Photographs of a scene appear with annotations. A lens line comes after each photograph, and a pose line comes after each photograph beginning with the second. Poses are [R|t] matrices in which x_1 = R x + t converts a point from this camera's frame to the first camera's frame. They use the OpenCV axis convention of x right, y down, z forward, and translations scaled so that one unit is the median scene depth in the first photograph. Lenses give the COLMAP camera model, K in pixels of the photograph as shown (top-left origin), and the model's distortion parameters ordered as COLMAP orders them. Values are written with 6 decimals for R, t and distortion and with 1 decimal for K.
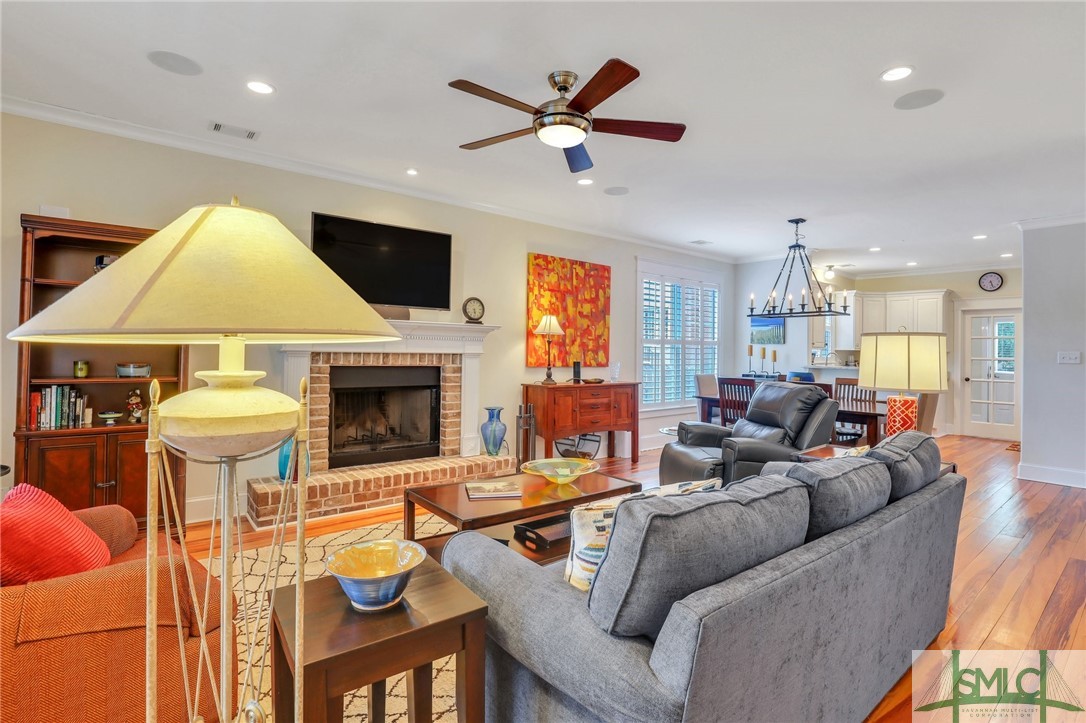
lens RADIAL K [[507.6, 0, 563.1], [0, 507.6, 342.6], [0, 0, 1]] dist [-0.026881, 0.002937]
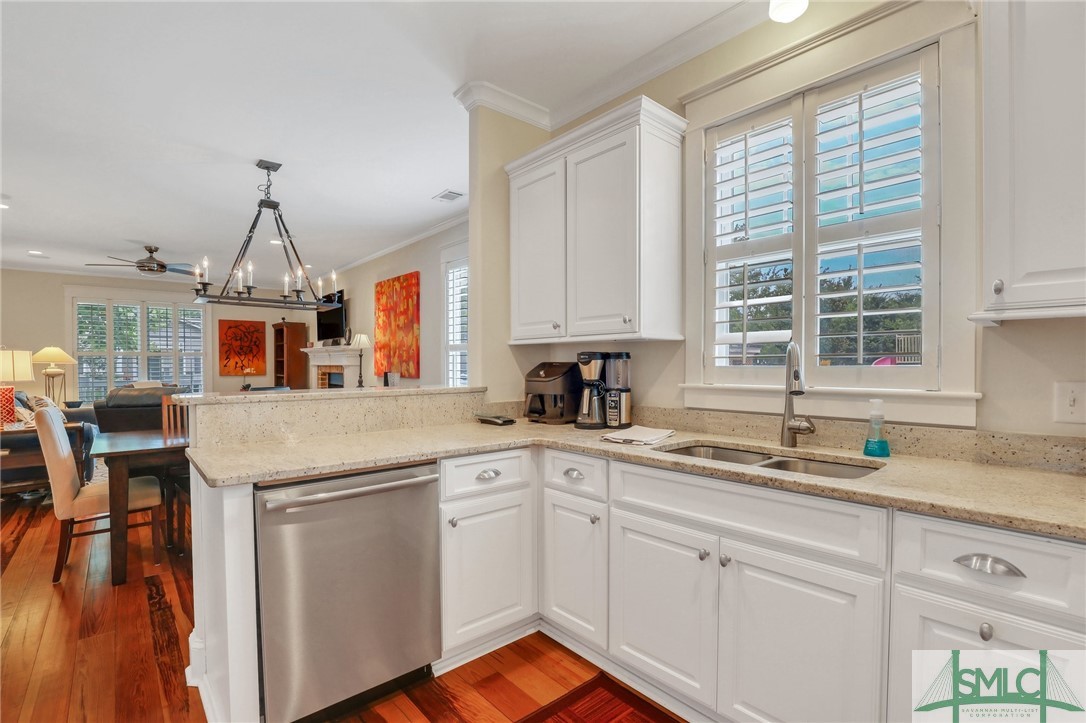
lens RADIAL K [[507.6, 0, 563.4], [0, 507.6, 376.2], [0, 0, 1]] dist [-0.026881, 0.002937]
pose [[0.042621, 0.006268, -0.999072, 0.789808], [0.016661, 0.999837, 0.006984, 0.031541], [0.998952, -0.016943, 0.042510, 0.936133]]
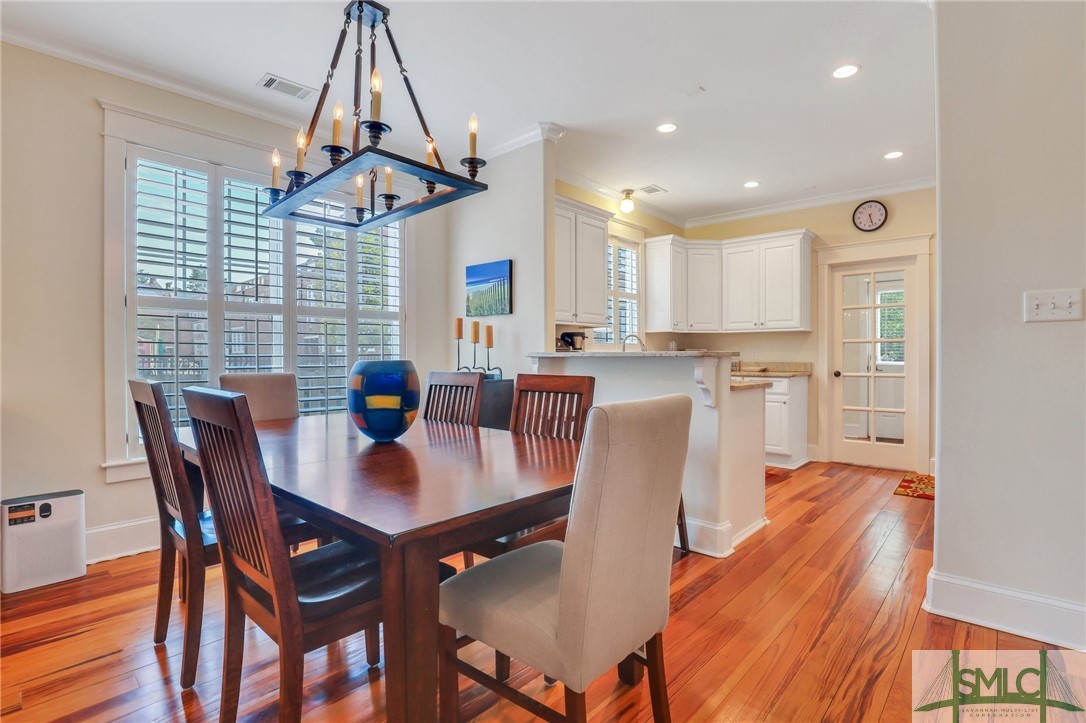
lens RADIAL K [[507.6, 0, 562.2], [0, 507.6, 362.3], [0, 0, 1]] dist [-0.026881, 0.002937]
pose [[0.987484, -0.023152, 0.156008, 0.376515], [0.019257, 0.999465, 0.026434, 0.036725], [-0.156537, -0.023099, 0.987402, 0.437010]]
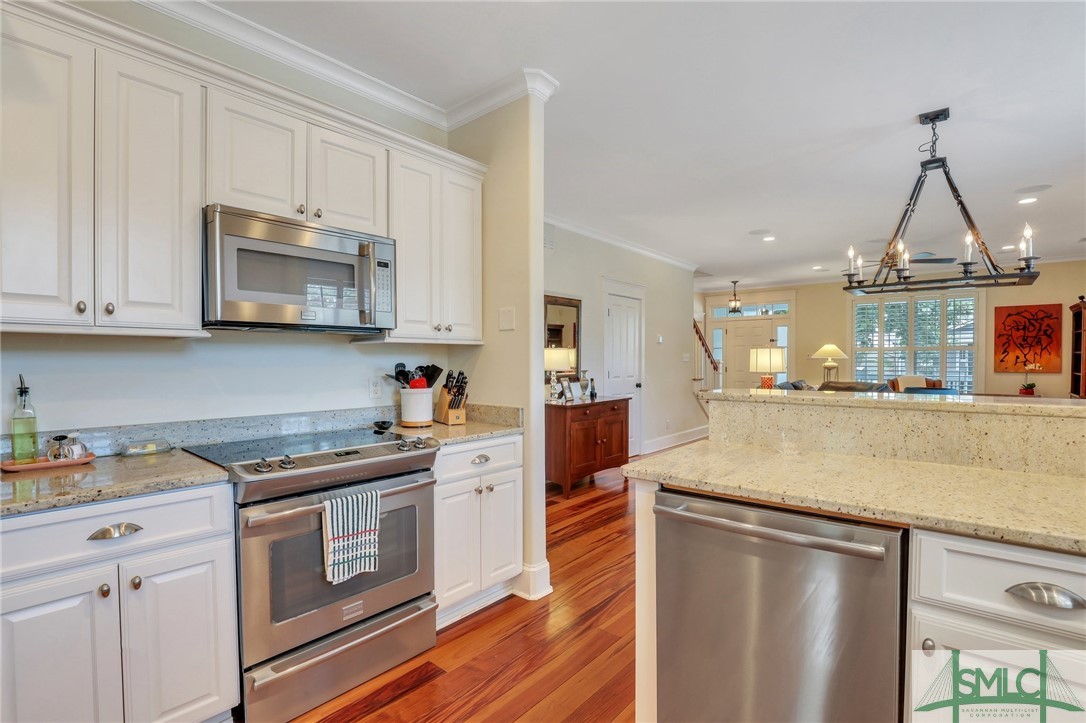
lens RADIAL K [[507.6, 0, 539.9], [0, 507.6, 369.0], [0, 0, 1]] dist [-0.026881, 0.002937]
pose [[-0.984415, -0.012551, -0.175412, 0.669763], [-0.013053, 0.999913, 0.001708, 0.029419], [0.175375, 0.003971, -0.984494, 1.005343]]
